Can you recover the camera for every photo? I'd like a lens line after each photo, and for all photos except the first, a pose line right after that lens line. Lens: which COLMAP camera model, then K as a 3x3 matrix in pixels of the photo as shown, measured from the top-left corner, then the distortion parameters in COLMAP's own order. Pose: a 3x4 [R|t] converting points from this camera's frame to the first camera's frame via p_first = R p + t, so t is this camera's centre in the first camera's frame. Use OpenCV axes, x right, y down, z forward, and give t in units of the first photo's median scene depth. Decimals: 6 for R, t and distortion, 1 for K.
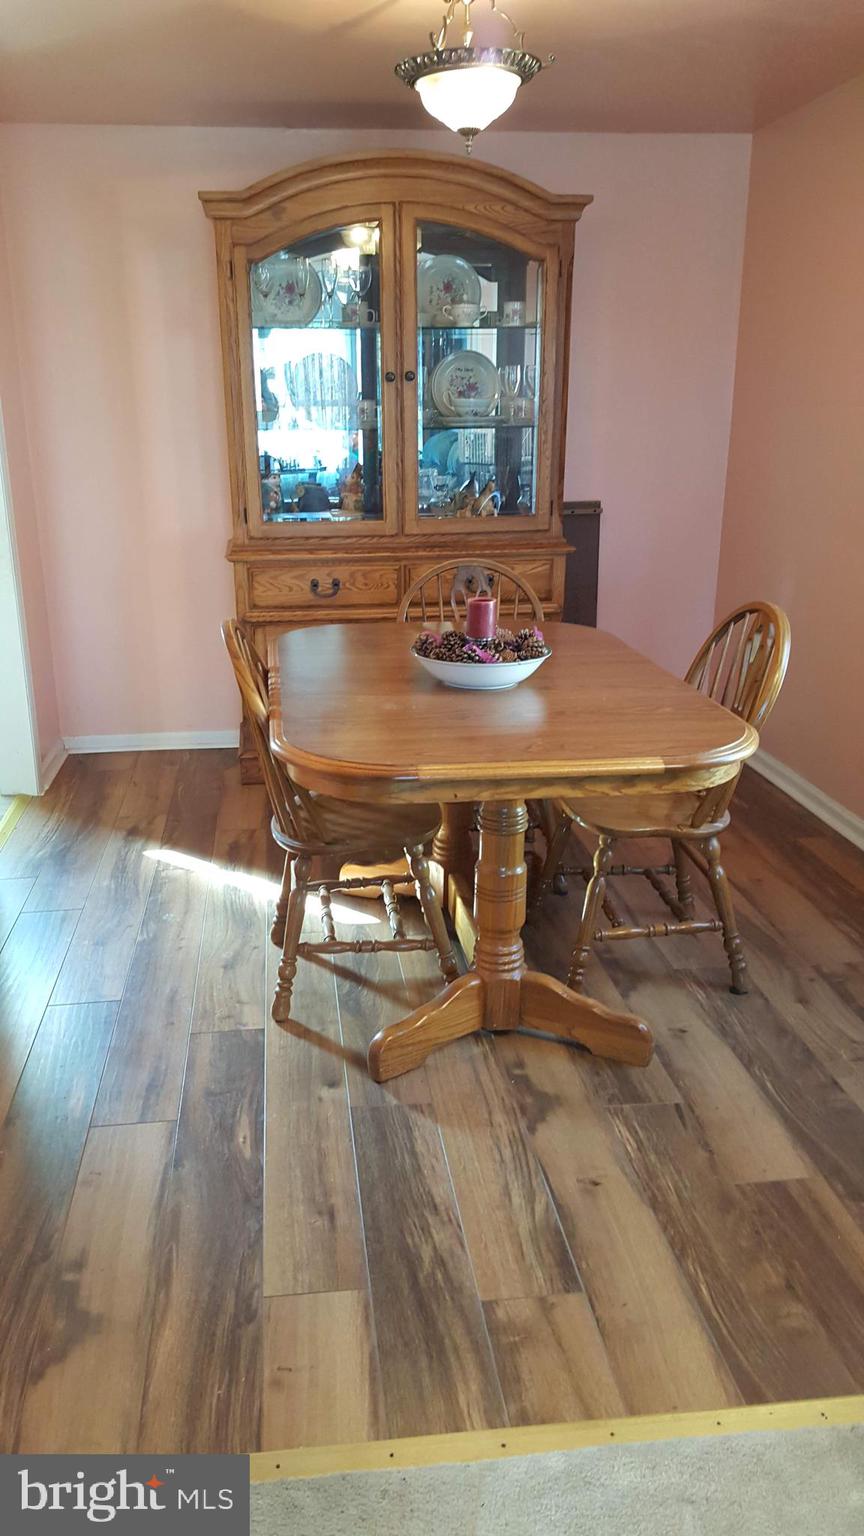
lens RADIAL K [[1136.1, 0, 404.8], [0, 1136.1, 768.4], [0, 0, 1]] dist [0.117746, -0.186780]
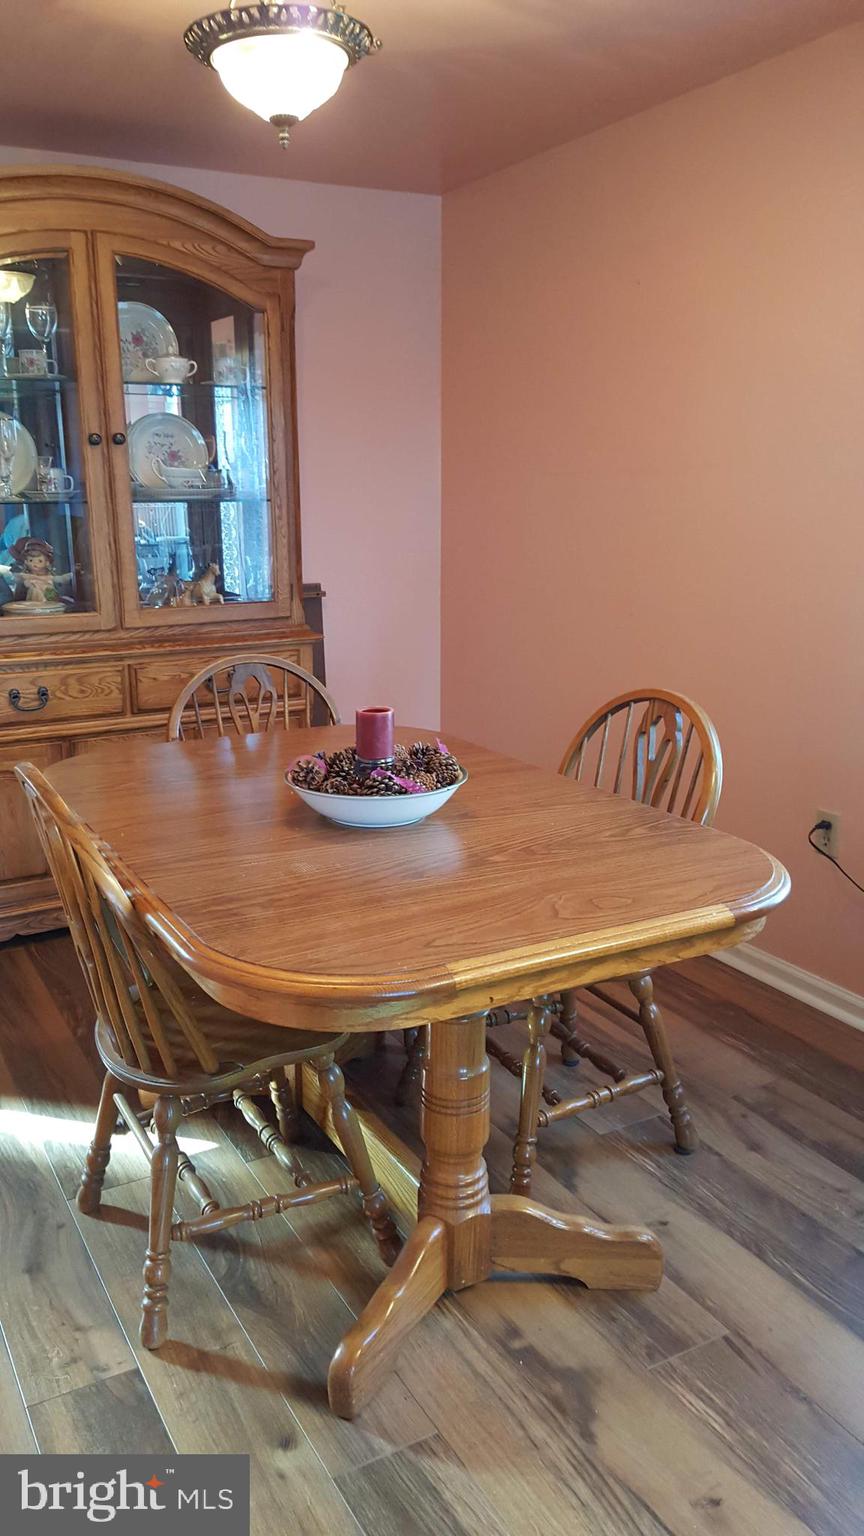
lens RADIAL K [[1136.1, 0, 393.9], [0, 1136.1, 760.0], [0, 0, 1]] dist [0.117746, -0.186780]
pose [[0.926989, -0.087592, 0.364719, -0.190052], [0.115312, 0.991812, -0.054886, -0.067040], [-0.356925, 0.092935, 0.929499, 0.272399]]
